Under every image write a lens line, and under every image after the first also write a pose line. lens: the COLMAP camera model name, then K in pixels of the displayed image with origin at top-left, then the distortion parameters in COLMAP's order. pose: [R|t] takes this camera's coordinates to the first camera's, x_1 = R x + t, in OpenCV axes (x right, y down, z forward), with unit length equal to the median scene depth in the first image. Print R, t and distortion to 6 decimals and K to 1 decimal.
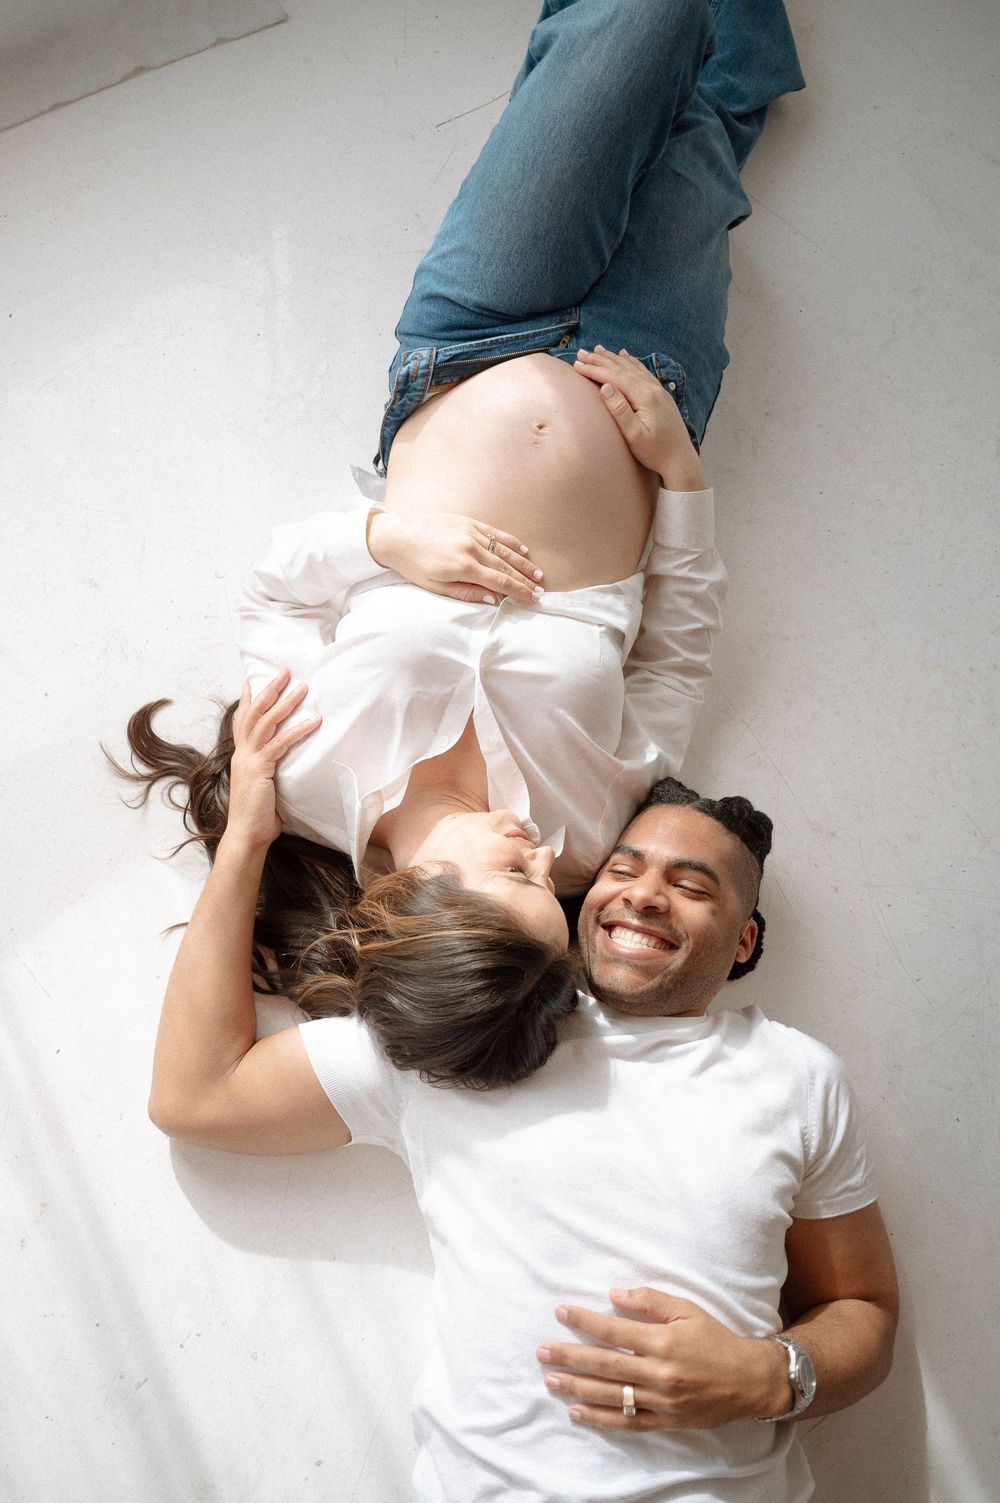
lens RADIAL K [[1260.6, 0, 498.2], [0, 1260.6, 695.6], [0, 0, 1]] dist [-0.001785, -0.005868]
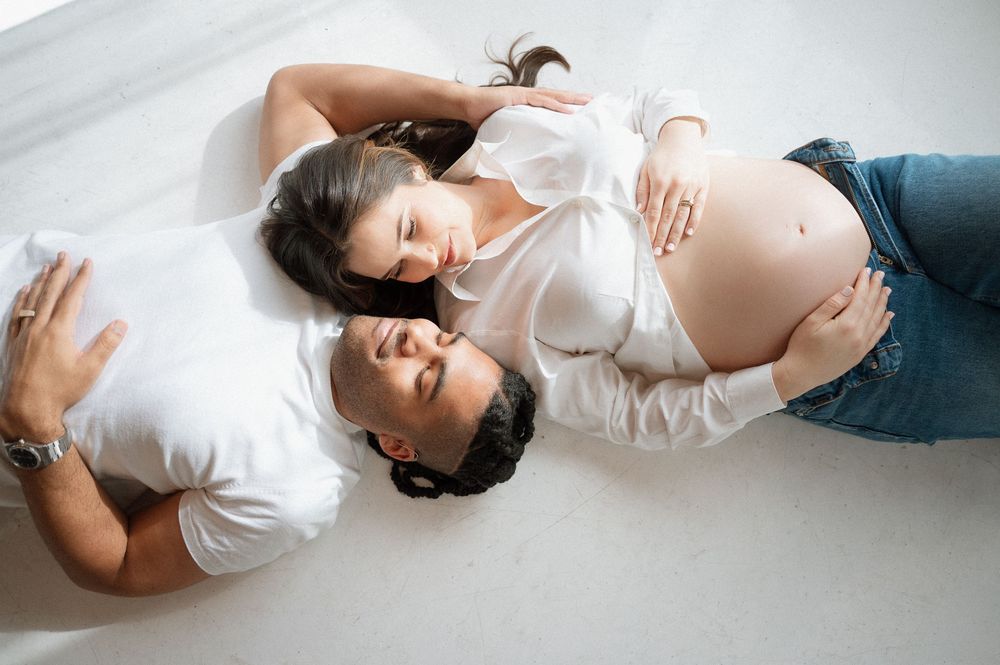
lens RADIAL K [[838.7, 0, 500.4], [0, 838.7, 234.2], [0, 0, 1]] dist [-0.001785, -0.005868]
pose [[0.084231, 0.936369, -0.340761, 0.268025], [-0.962409, 0.165066, 0.215690, -0.109213], [0.258213, 0.309783, 0.915074, 0.192235]]
